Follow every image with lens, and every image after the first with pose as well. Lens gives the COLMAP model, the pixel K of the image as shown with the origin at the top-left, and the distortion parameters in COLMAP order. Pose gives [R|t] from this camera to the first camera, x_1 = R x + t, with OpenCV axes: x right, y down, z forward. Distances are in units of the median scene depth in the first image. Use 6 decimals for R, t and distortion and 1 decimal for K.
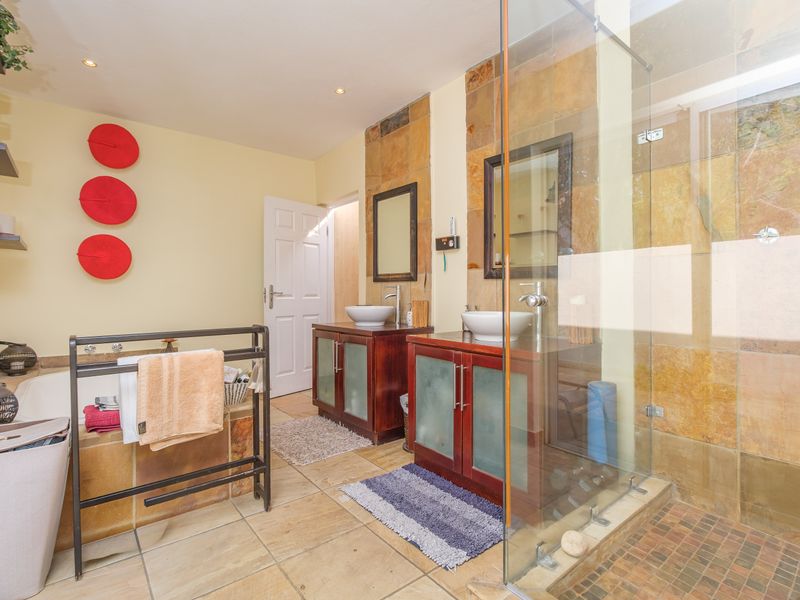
lens RADIAL K [[398.4, 0, 400.0], [0, 398.4, 300.0], [0, 0, 1]] dist [-0.024870, 0.000128]
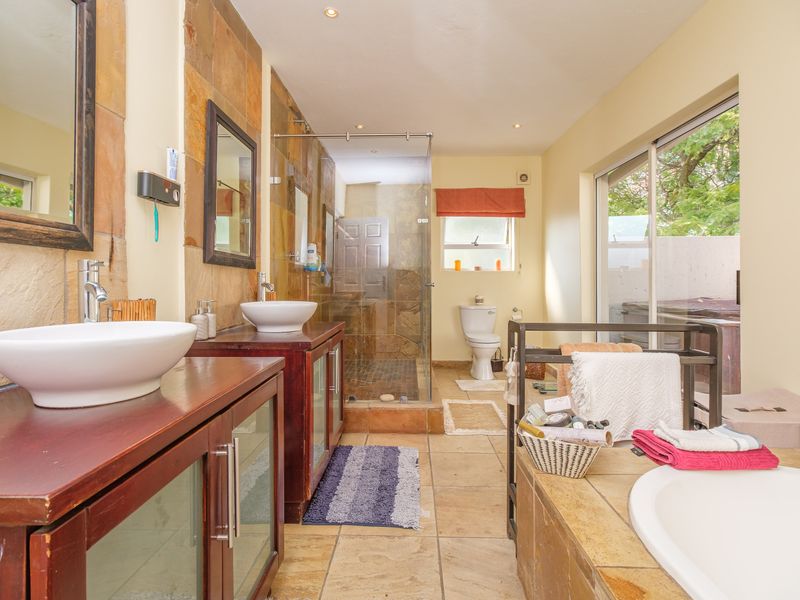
lens RADIAL K [[400.9, 0, 401.7], [0, 400.9, 278.2], [0, 0, 1]] dist [0.001292, -0.000493]
pose [[-0.767733, 0.009924, 0.640693, -0.505578], [0.012192, 0.999925, -0.000879, -0.019806], [-0.640654, 0.007137, -0.767797, 1.275493]]
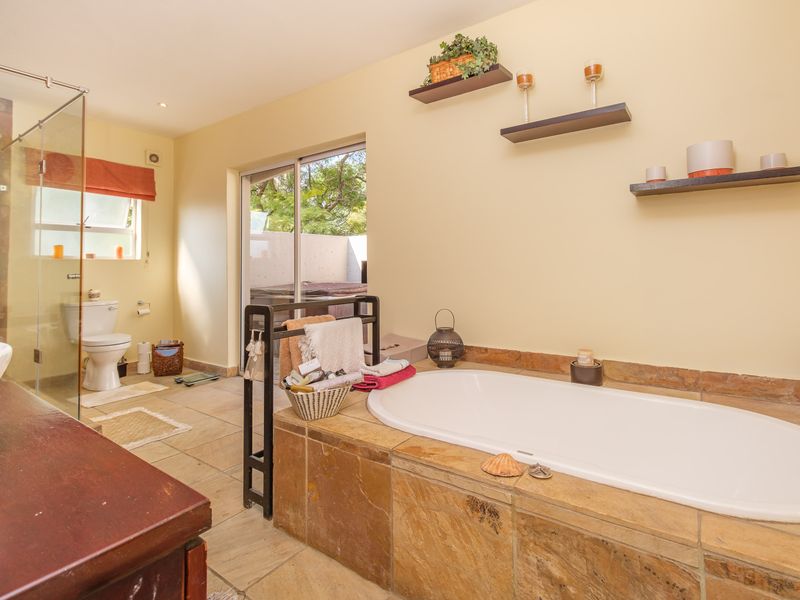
lens RADIAL K [[410.9, 0, 399.5], [0, 410.9, 251.4], [0, 0, 1]] dist [0.000296, 0.000065]
pose [[-0.963814, 0.007763, -0.266463, -0.290929], [0.015153, 0.999555, -0.025687, -0.022208], [0.266145, -0.028795, -0.963503, 1.438289]]
